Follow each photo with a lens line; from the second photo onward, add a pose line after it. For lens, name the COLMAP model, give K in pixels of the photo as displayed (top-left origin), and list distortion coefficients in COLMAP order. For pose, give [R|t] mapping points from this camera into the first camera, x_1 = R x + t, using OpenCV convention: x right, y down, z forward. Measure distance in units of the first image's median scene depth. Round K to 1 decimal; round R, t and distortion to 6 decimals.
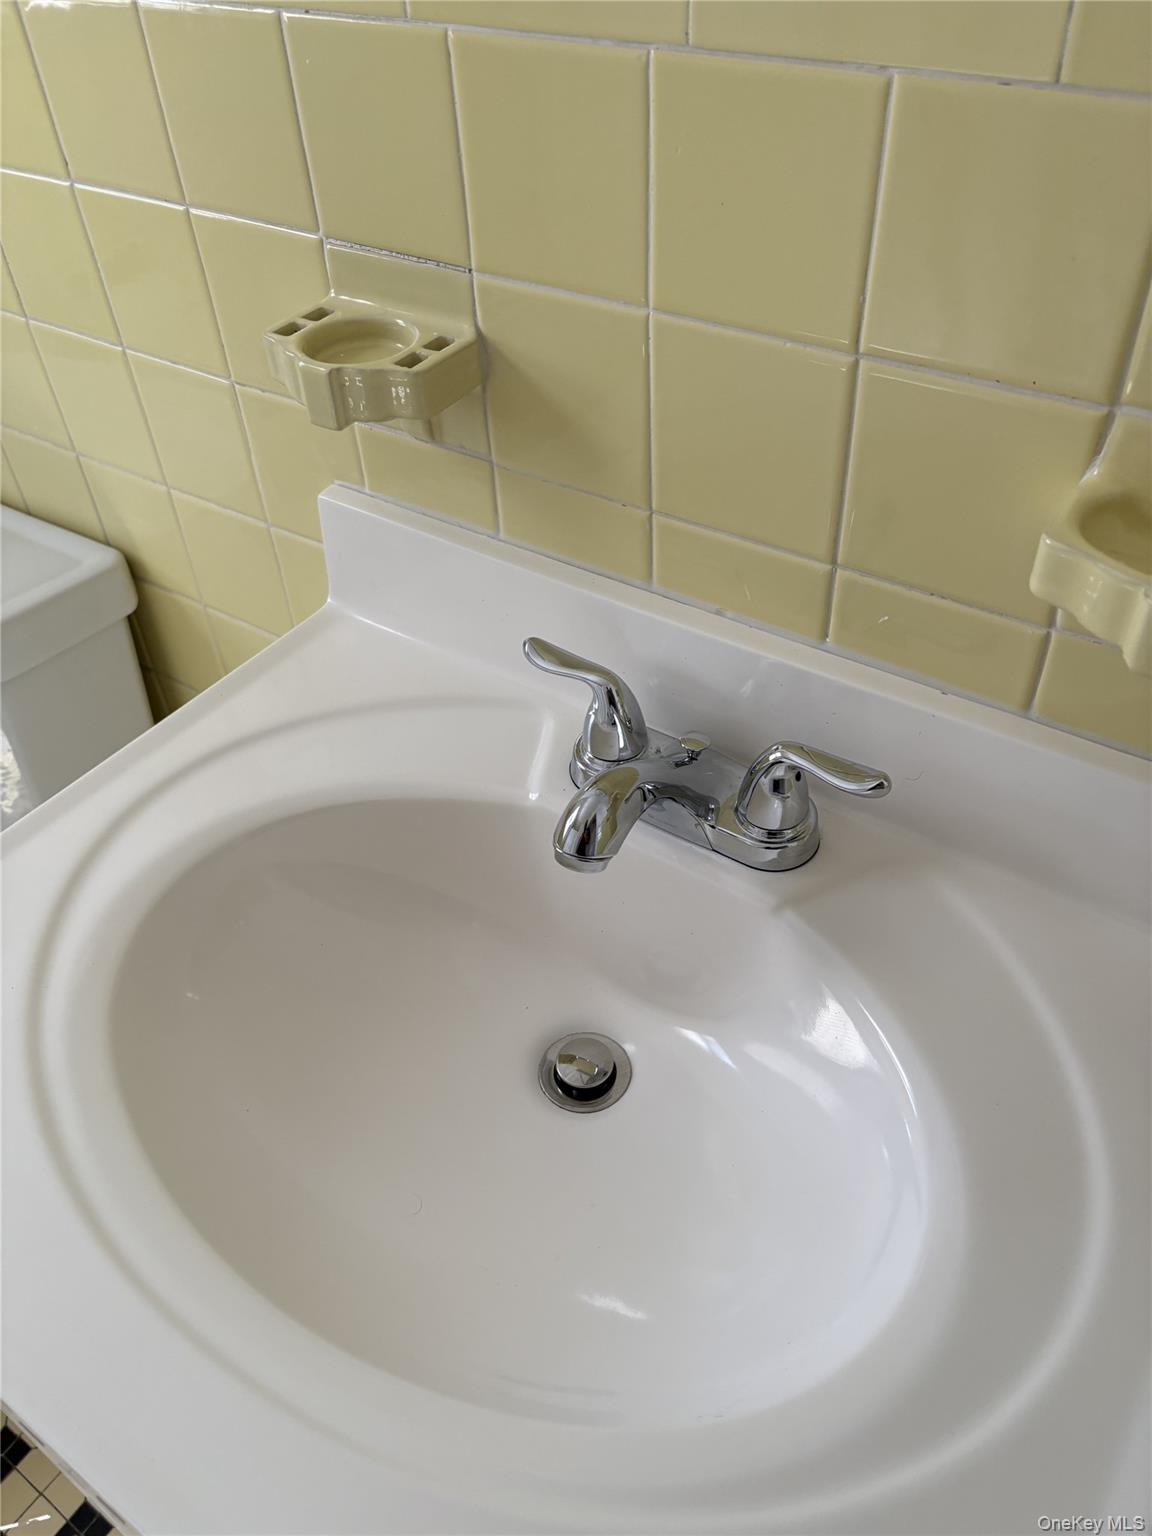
lens RADIAL K [[1177.1, 0, 598.9], [0, 1177.1, 765.6], [0, 0, 1]] dist [0.056489, -0.059386]
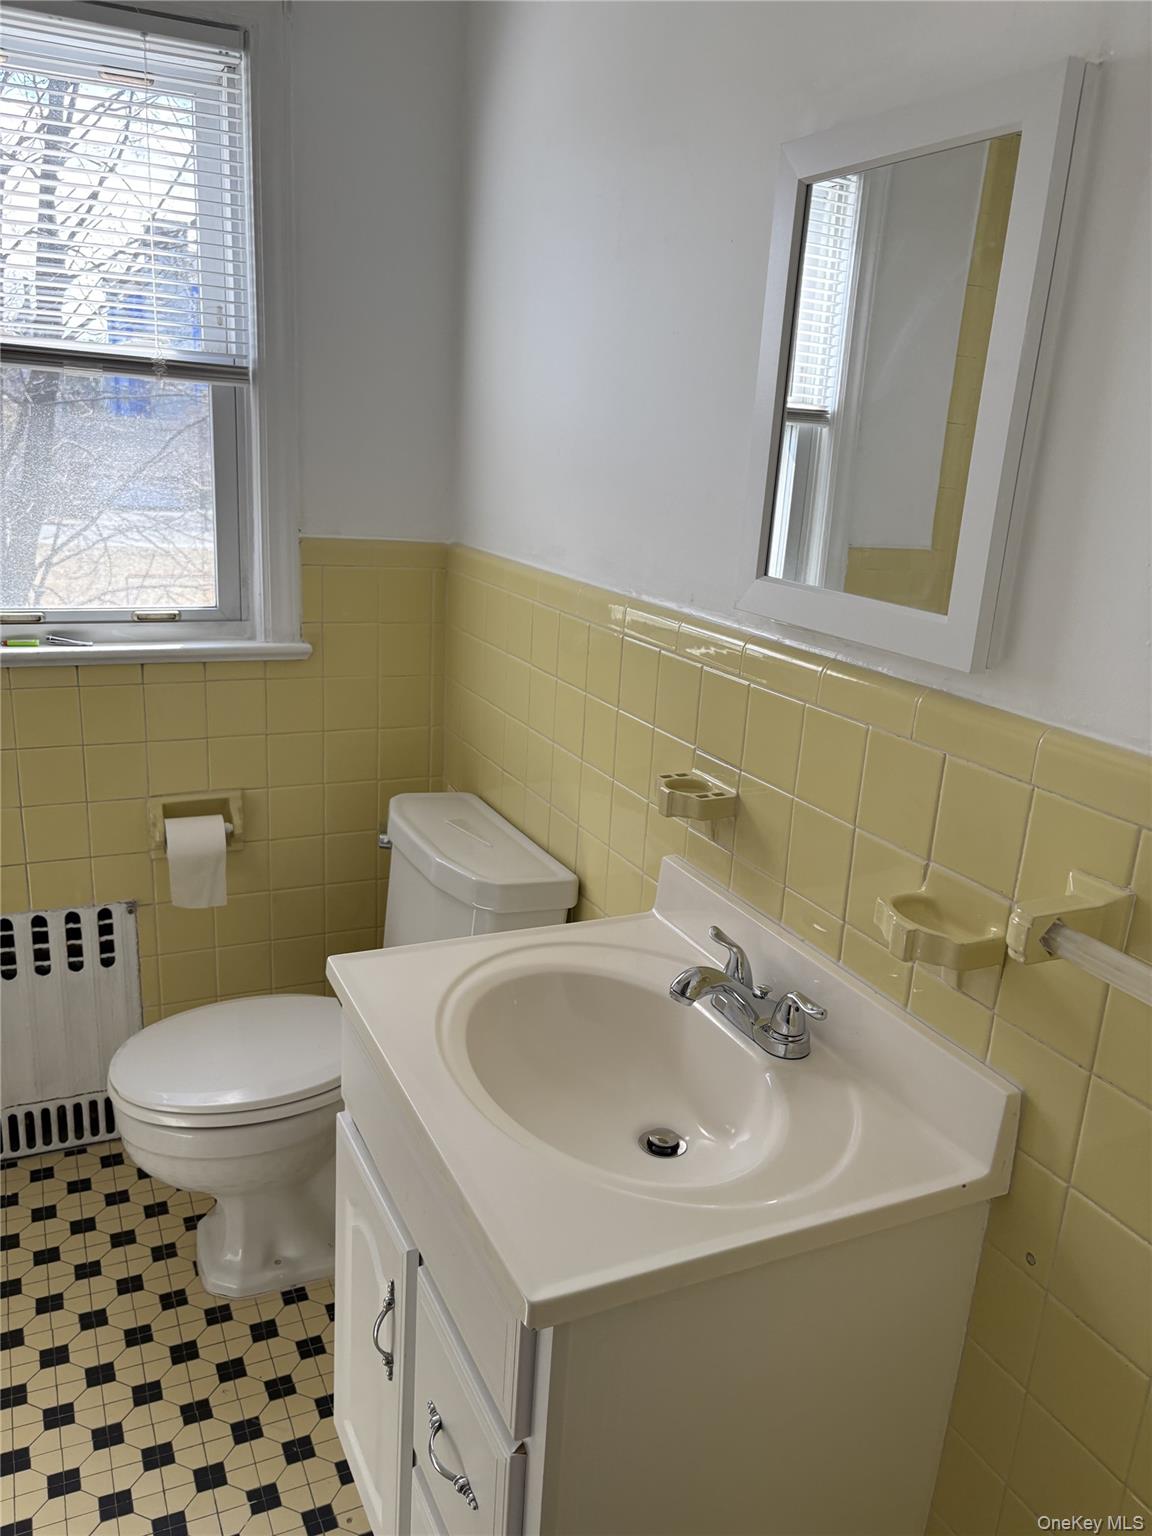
lens RADIAL K [[1177.1, 0, 598.9], [0, 1177.1, 765.6], [0, 0, 1]] dist [0.056489, -0.059386]
pose [[0.865555, 0.217314, -0.451209, 0.662457], [-0.396050, 0.848450, -0.351107, 0.477625], [0.306528, 0.482604, 0.820447, -0.945719]]
